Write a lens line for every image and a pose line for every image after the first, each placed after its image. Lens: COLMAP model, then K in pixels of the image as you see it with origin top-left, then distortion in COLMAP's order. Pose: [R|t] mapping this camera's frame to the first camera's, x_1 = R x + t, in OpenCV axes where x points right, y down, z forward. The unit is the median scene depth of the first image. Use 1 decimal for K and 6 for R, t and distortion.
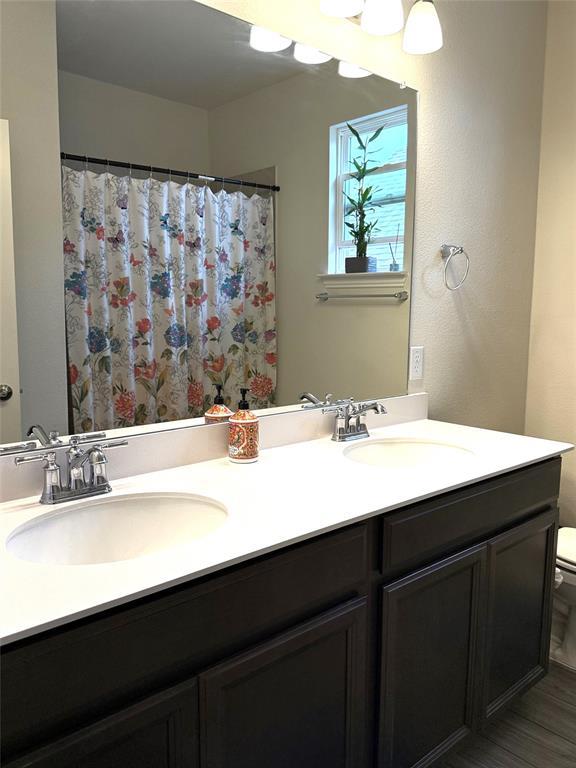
lens RADIAL K [[595.5, 0, 287.3], [0, 595.5, 384.9], [0, 0, 1]] dist [0.053859, -0.079031]
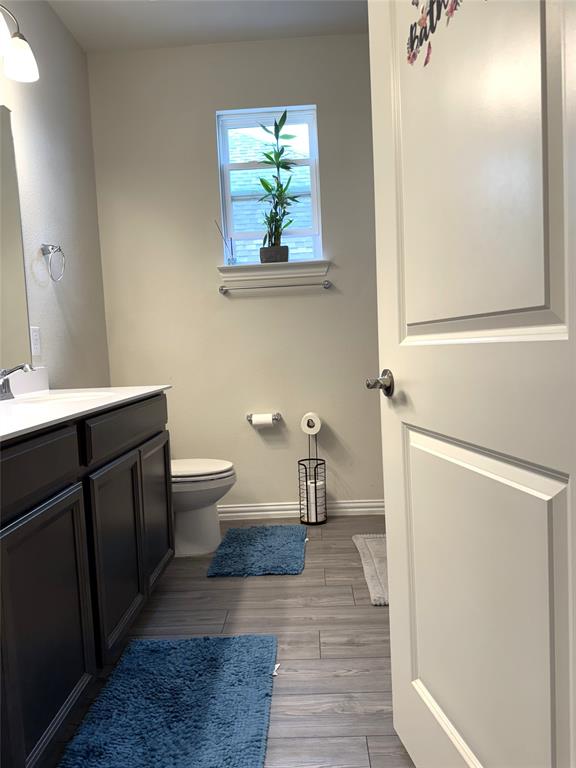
lens RADIAL K [[543.2, 0, 288.5], [0, 543.2, 381.0], [0, 0, 1]] dist [0.073894, -0.078087]
pose [[0.692622, -0.101838, 0.714075, -0.255766], [0.150775, 0.988554, -0.005263, 0.141505], [-0.705366, 0.111309, 0.700049, -0.112108]]
